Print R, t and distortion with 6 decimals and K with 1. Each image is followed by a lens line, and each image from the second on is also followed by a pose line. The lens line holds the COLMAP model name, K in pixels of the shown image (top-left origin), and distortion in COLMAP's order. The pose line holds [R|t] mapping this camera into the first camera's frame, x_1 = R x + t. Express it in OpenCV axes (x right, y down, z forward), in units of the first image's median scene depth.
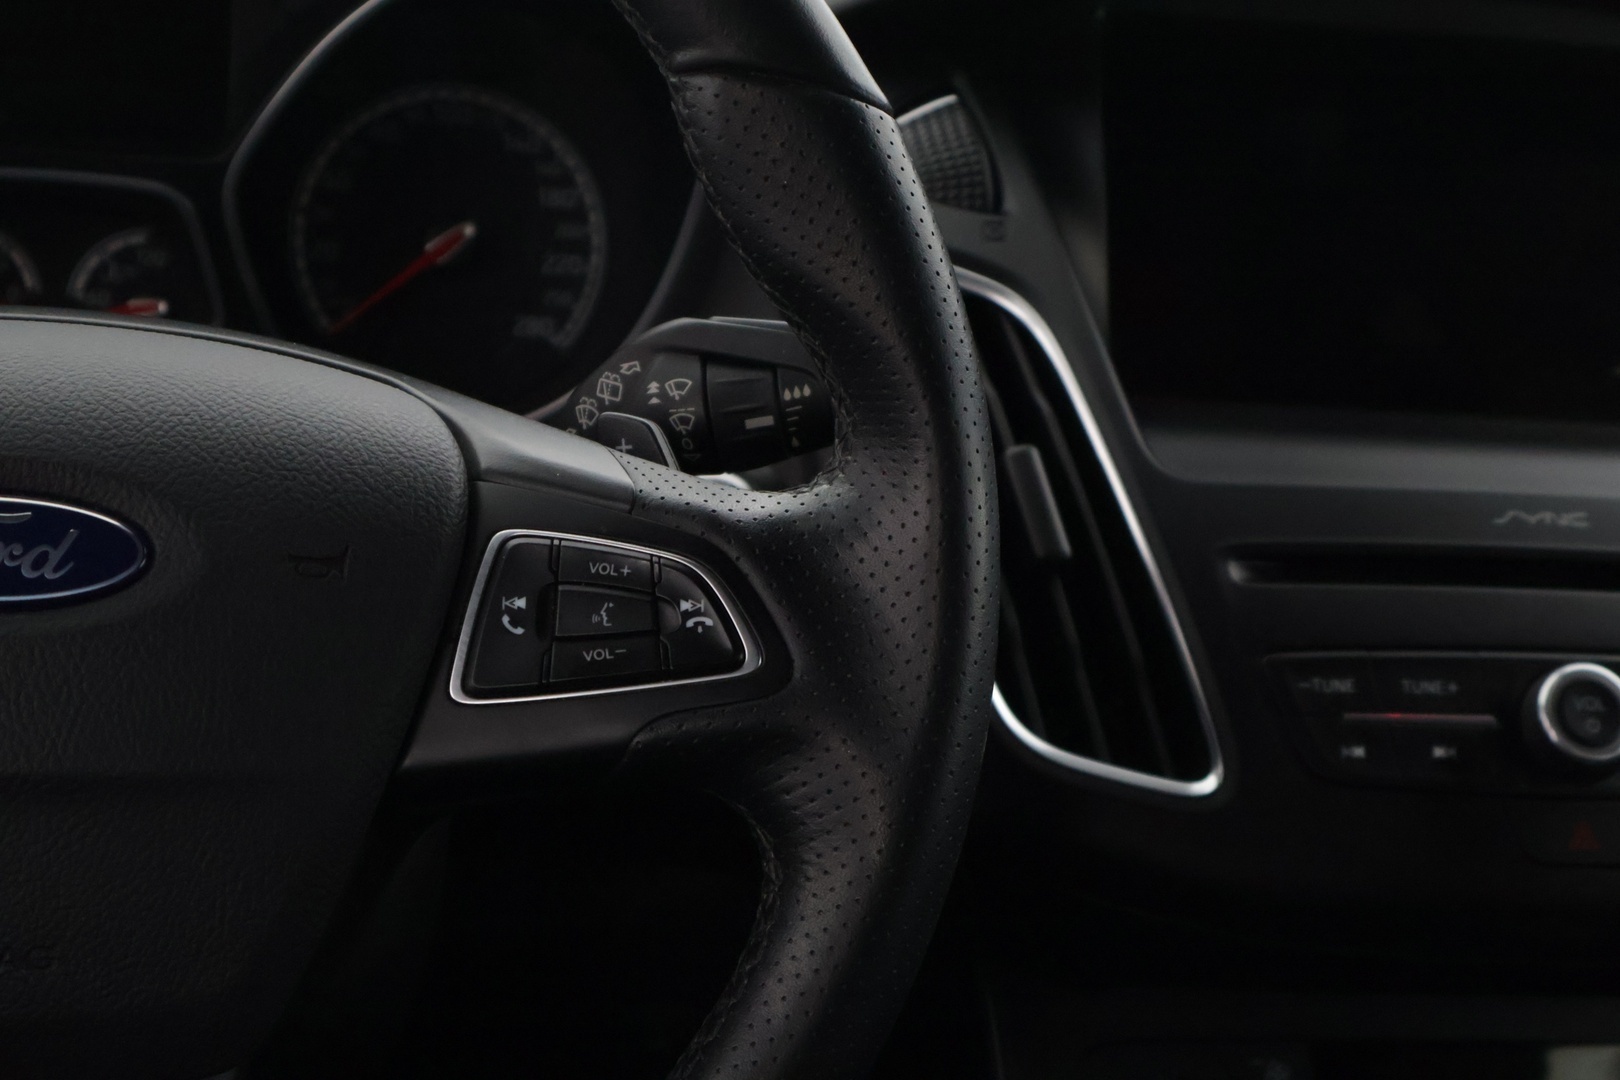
lens RADIAL K [[3220.1, 0, 810.0], [0, 3220.1, 540.0], [0, 0, 1]] dist [0.031723, -0.149315]
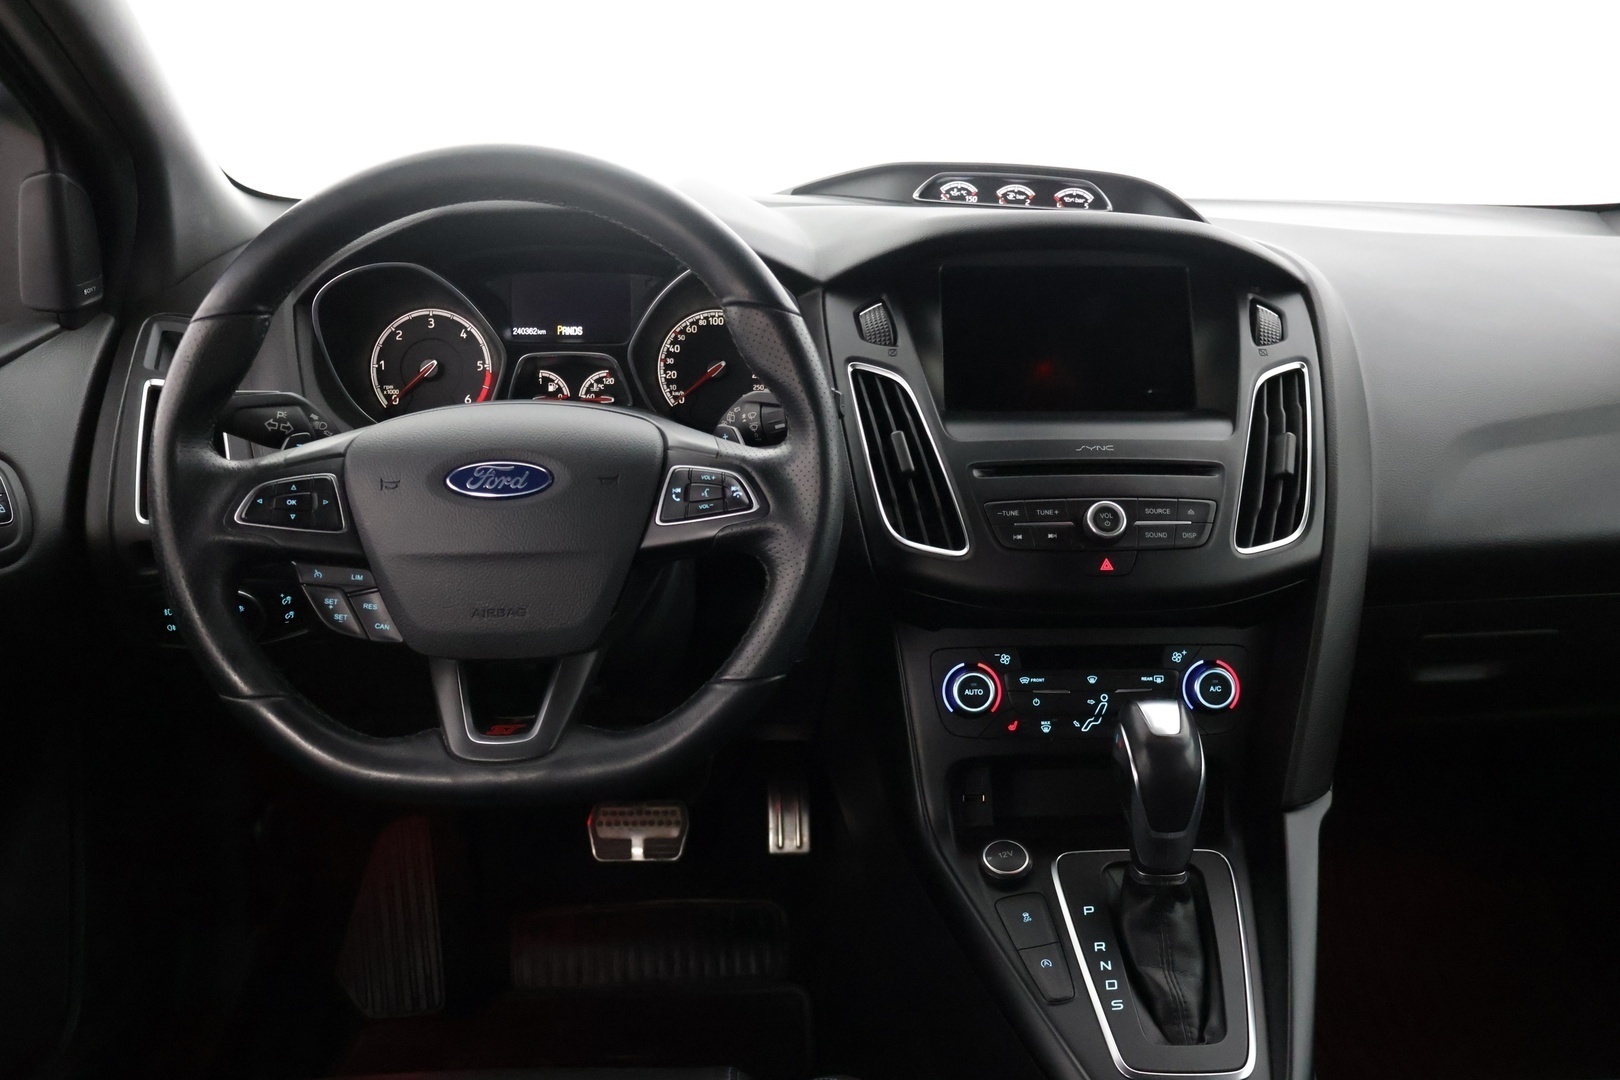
lens RADIAL K [[1464.7, 0, 810.0], [0, 1464.7, 540.0], [0, 0, 1]] dist [0.002862, -0.002915]
pose [[0.985418, -0.040296, -0.165308, 0.218111], [0.044738, 0.998729, 0.023231, 0.034529], [0.164161, -0.030288, 0.985968, -0.265992]]
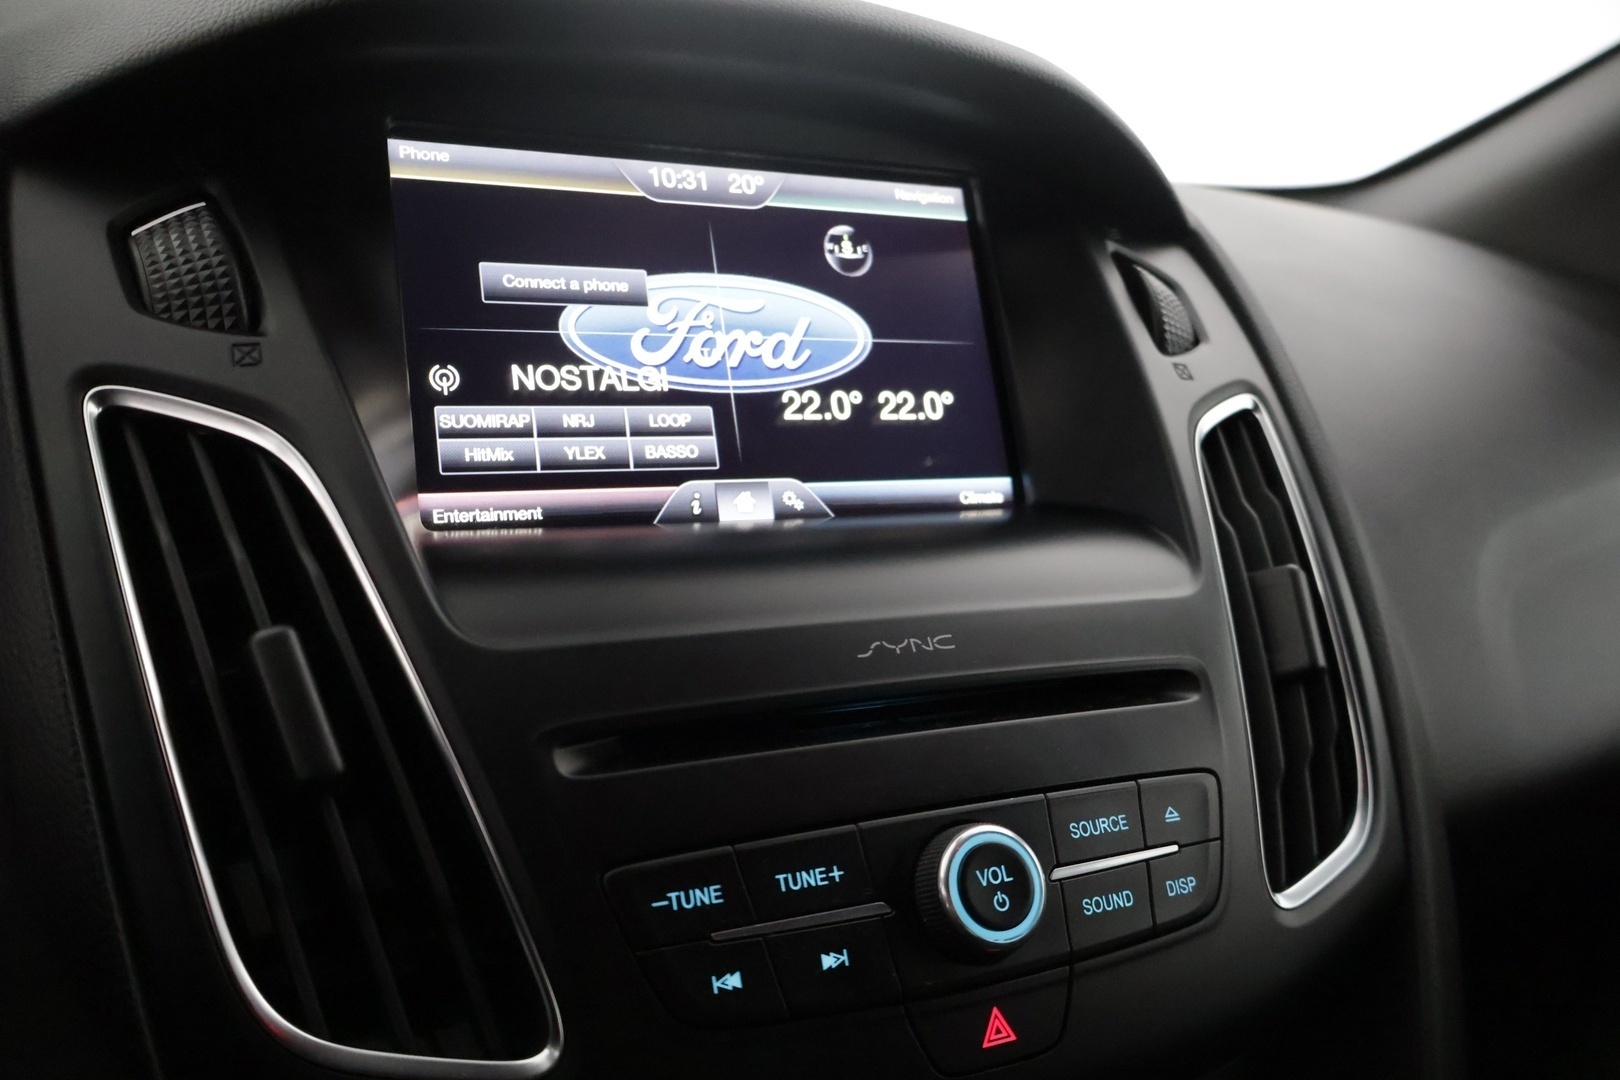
lens RADIAL K [[1356.5, 0, 810.0], [0, 1356.5, 540.0], [0, 0, 1]] dist [-0.016605, 0.000634]
pose [[0.961612, -0.082362, 0.261760, 0.119587], [0.074988, 0.996458, 0.038054, -0.059536], [-0.263967, -0.016964, 0.964382, 0.733867]]
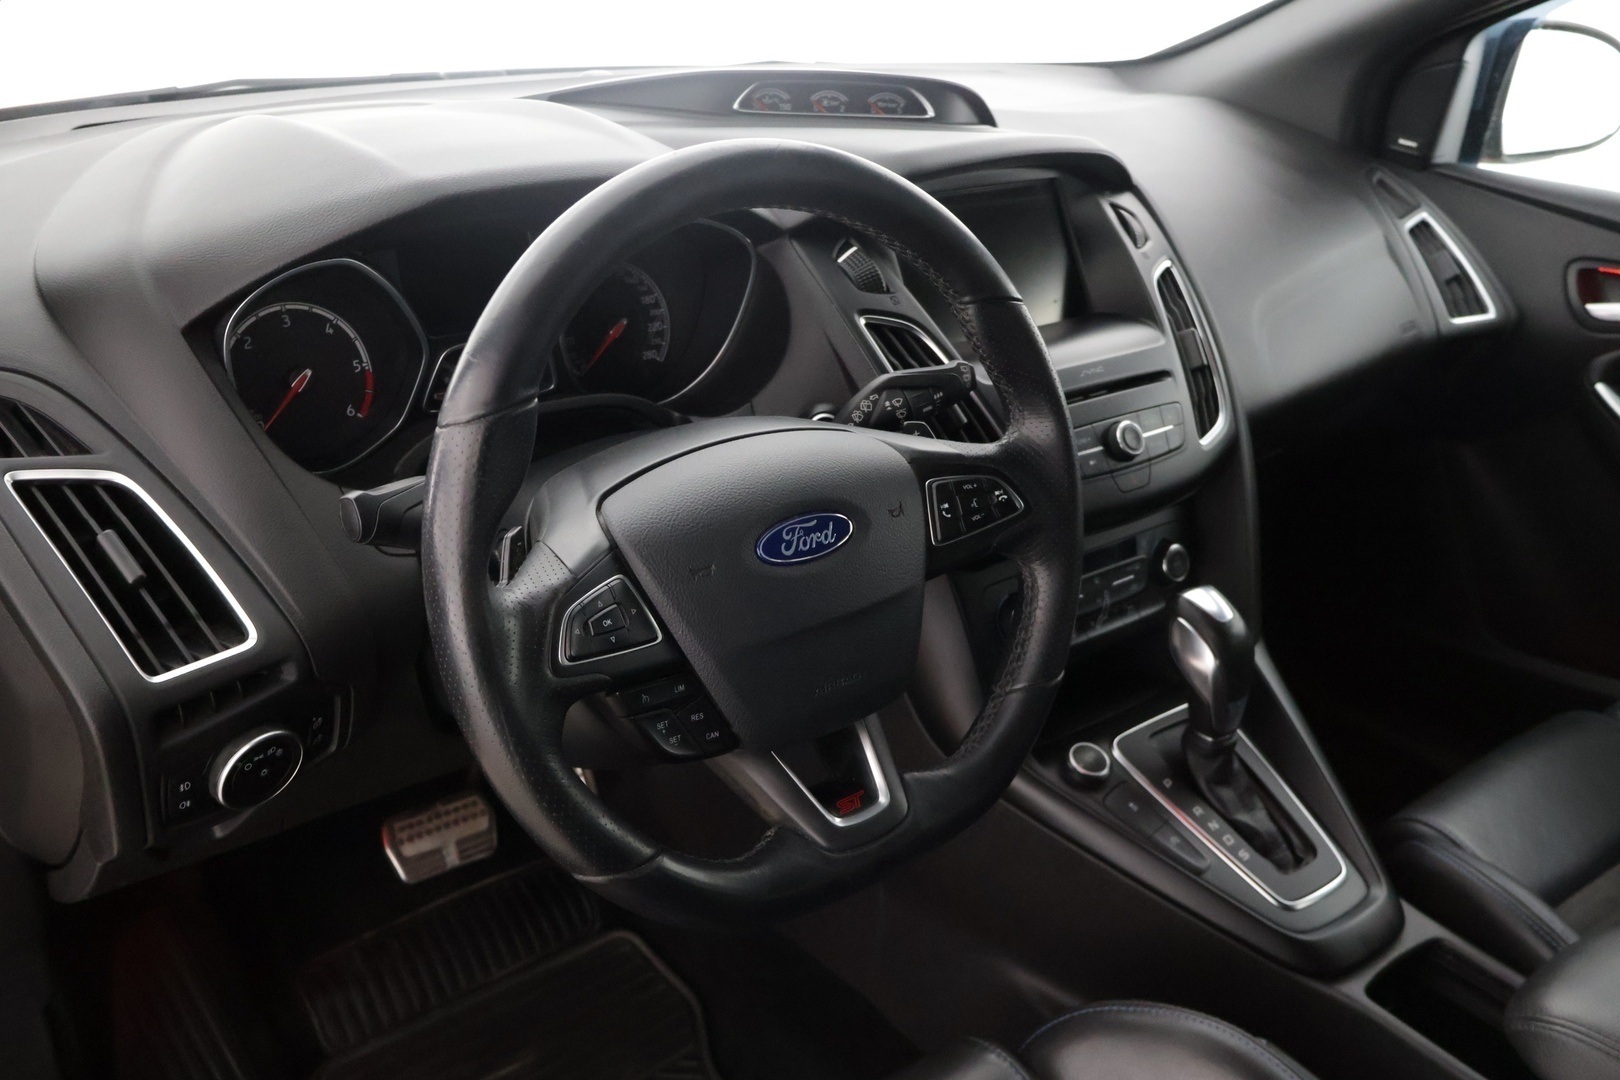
lens RADIAL K [[1464.6, 0, 809.8], [0, 1464.6, 562.5], [0, 0, 1]] dist [0.003215, 0.002762]
pose [[0.882669, -0.249759, 0.398140, -0.624095], [0.158558, 0.955696, 0.248001, -0.233662], [-0.442441, -0.155774, 0.883165, -0.064002]]
